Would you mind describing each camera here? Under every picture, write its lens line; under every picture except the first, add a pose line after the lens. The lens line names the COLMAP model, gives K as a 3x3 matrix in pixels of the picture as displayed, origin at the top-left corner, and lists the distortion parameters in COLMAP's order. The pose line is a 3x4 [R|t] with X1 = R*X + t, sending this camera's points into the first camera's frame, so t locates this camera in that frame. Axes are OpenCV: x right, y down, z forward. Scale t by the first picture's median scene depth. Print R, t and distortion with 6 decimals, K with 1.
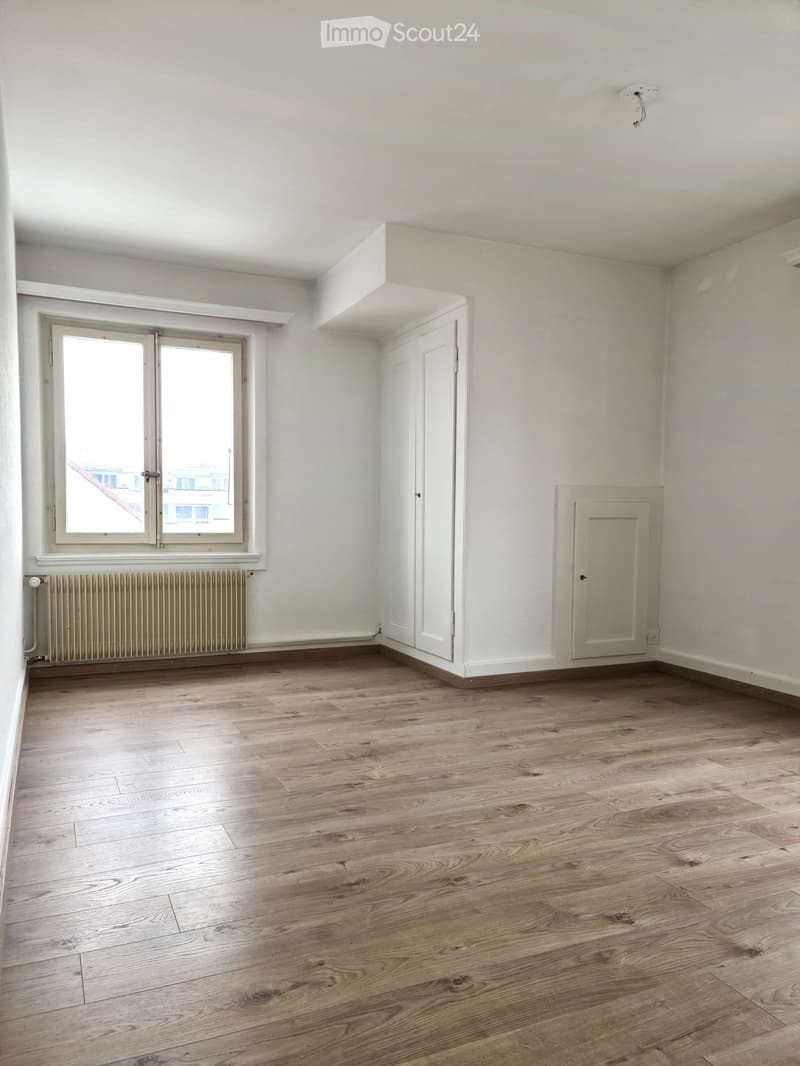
lens RADIAL K [[756.8, 0, 394.9], [0, 756.8, 545.8], [0, 0, 1]] dist [0.087272, -0.077823]
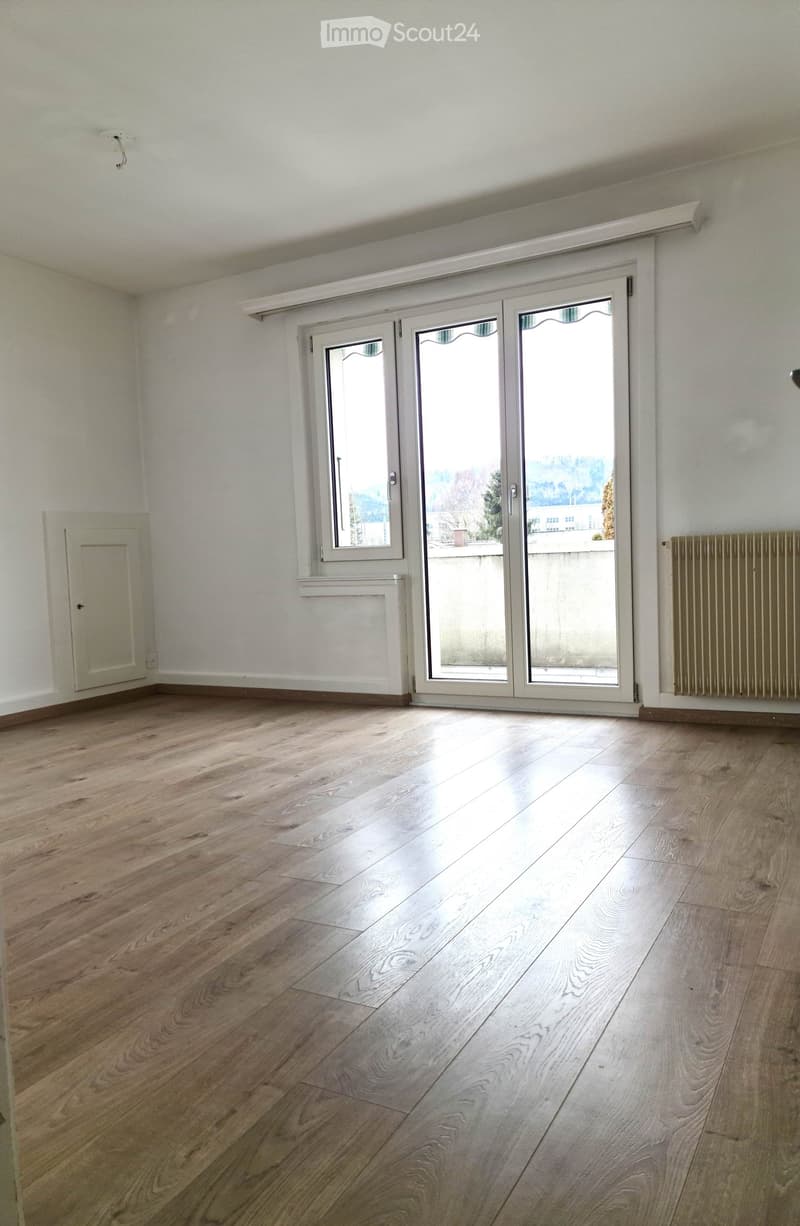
lens RADIAL K [[886.6, 0, 400.0], [0, 886.6, 613.0], [0, 0, 1]] dist [0.067260, 0.000061]
pose [[0.786833, -0.077508, 0.612279, -0.183194], [0.071262, 0.996857, 0.034613, 0.055872], [-0.613037, 0.016398, 0.789884, -0.210139]]
